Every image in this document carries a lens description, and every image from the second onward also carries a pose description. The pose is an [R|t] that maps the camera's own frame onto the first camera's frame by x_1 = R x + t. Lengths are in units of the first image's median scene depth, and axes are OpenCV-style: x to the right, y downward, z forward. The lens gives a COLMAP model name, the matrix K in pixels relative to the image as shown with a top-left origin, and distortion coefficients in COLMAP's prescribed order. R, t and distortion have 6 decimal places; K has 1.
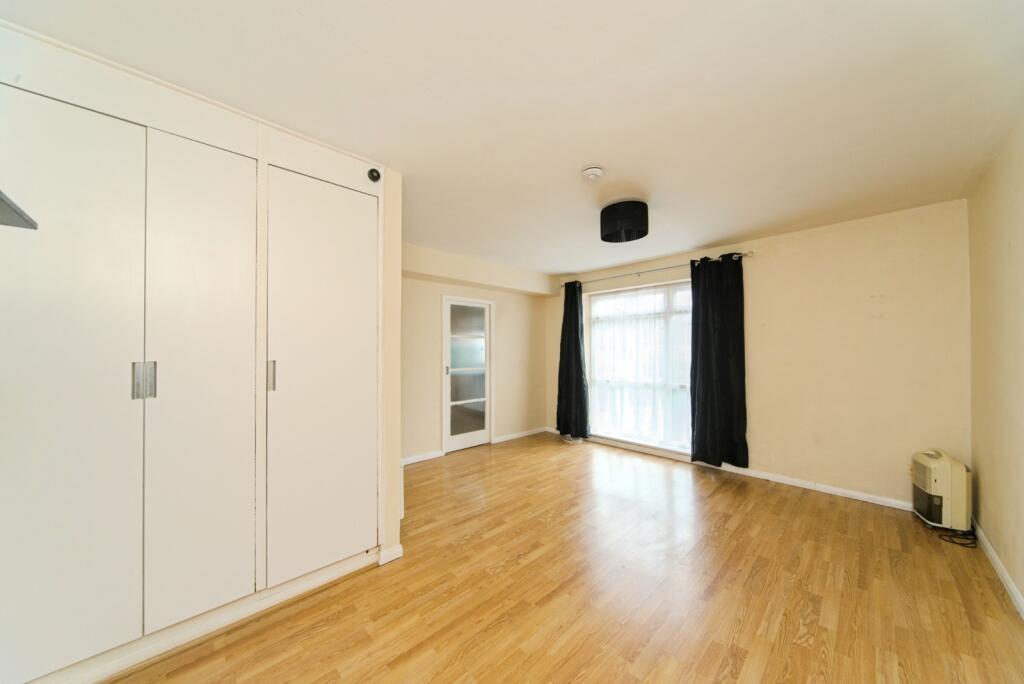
lens RADIAL K [[350.6, 0, 510.8], [0, 350.6, 336.7], [0, 0, 1]] dist [0.000493, -0.000035]
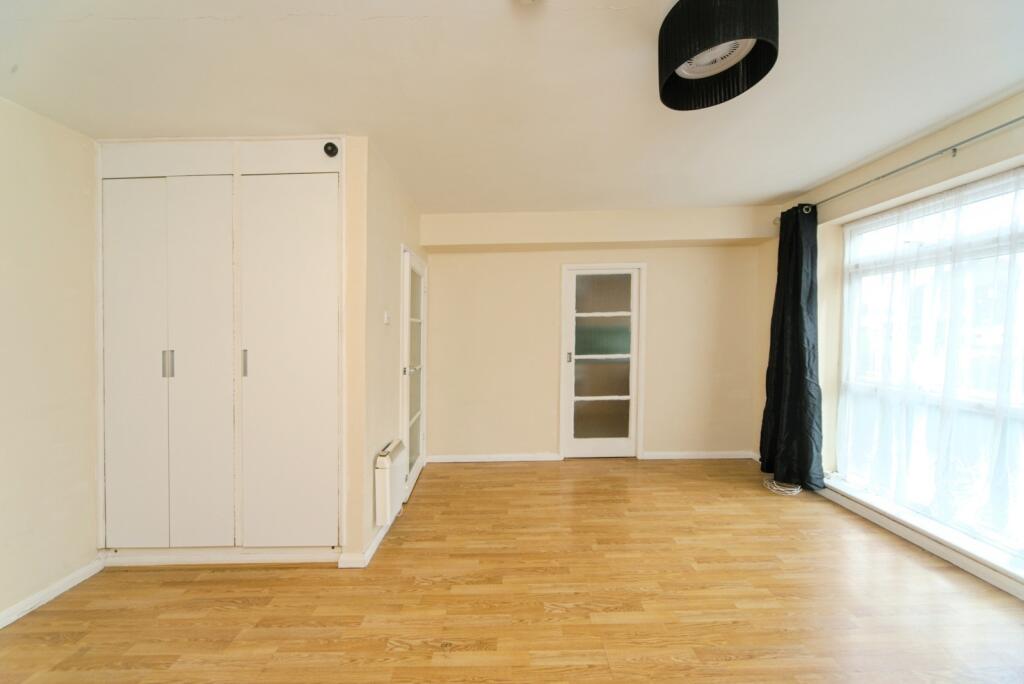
lens RADIAL K [[356.2, 0, 506.6], [0, 356.2, 337.1], [0, 0, 1]] dist [-0.001119, -0.000117]
pose [[0.717743, 0.000003, -0.696308, 0.372919], [0.043216, 0.998072, 0.044552, 0.007471], [0.694966, -0.062068, 0.716359, 0.404620]]
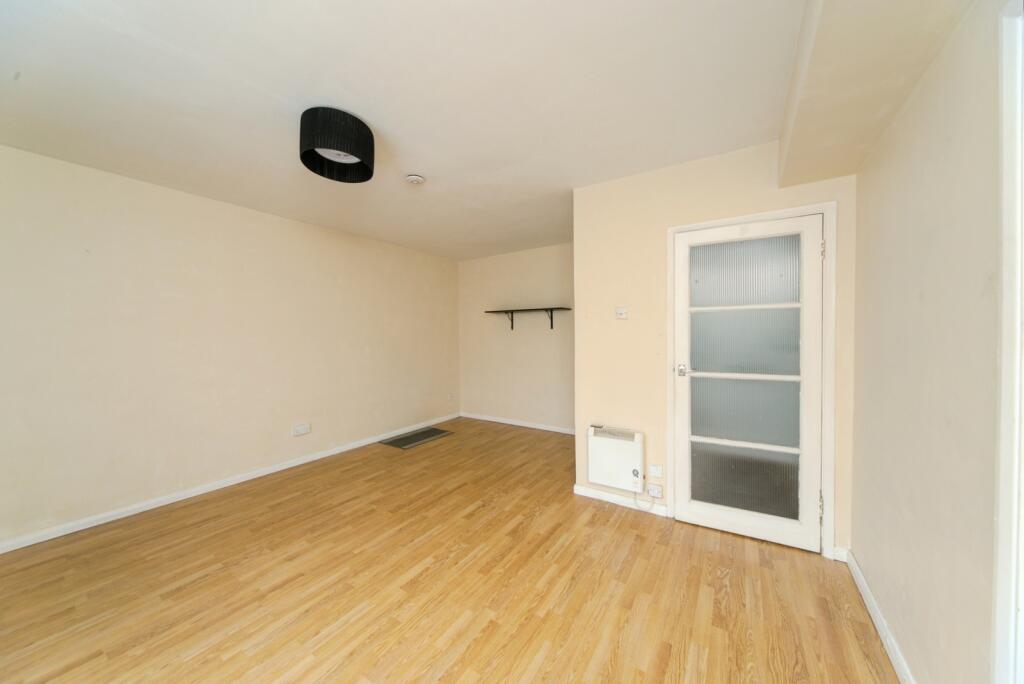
lens RADIAL K [[349.0, 0, 509.0], [0, 349.0, 340.1], [0, 0, 1]] dist [-0.000815, -0.000083]
pose [[-0.977010, 0.012204, -0.212846, 0.117893], [0.017193, 0.999619, -0.021606, 0.059210], [0.212501, -0.024769, -0.976847, 1.403416]]
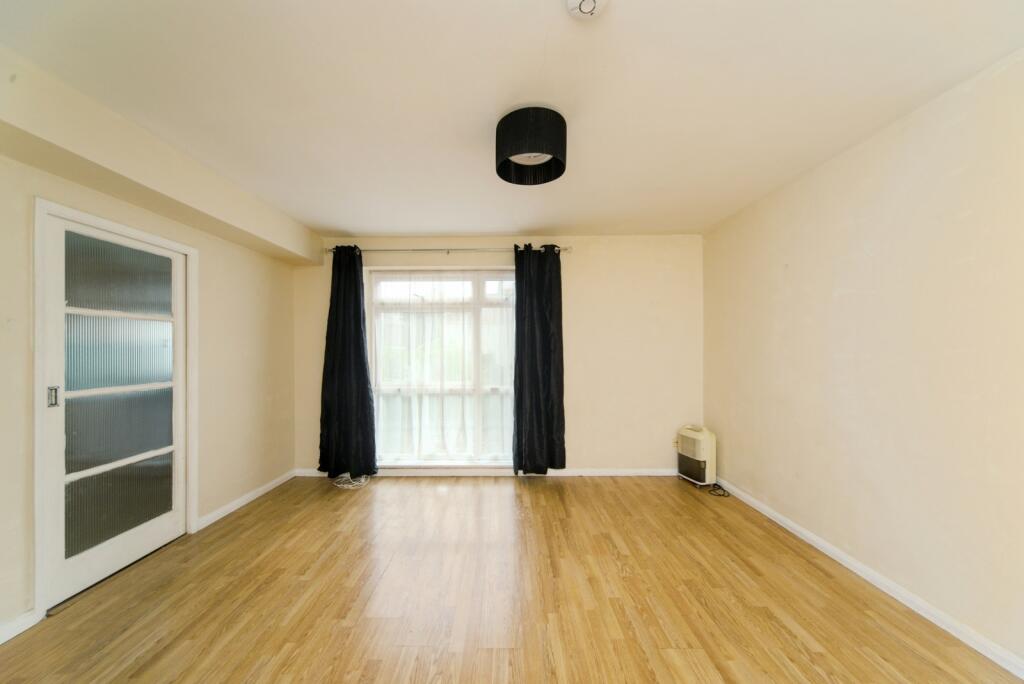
lens RADIAL K [[351.0, 0, 511.0], [0, 351.0, 347.1], [0, 0, 1]] dist [-0.001548, -0.000167]
pose [[0.690212, 0.005874, 0.723584, -0.142699], [-0.025741, 0.999533, 0.016439, 0.026323], [-0.723150, -0.029972, 0.690041, 0.465697]]
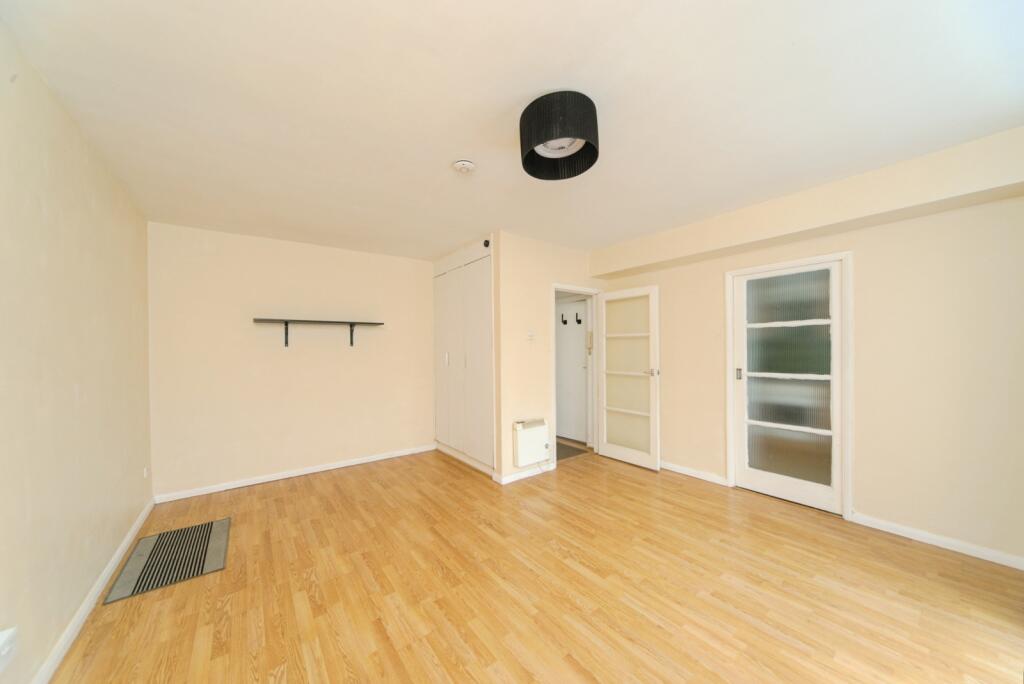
lens RADIAL K [[349.1, 0, 509.6], [0, 349.1, 351.6], [0, 0, 1]] dist [-0.000821, -0.000170]
pose [[-0.123947, 0.009773, -0.992241, 0.750516], [0.049624, 0.998761, 0.003639, 0.029625], [0.991047, -0.048788, -0.124278, 0.795325]]
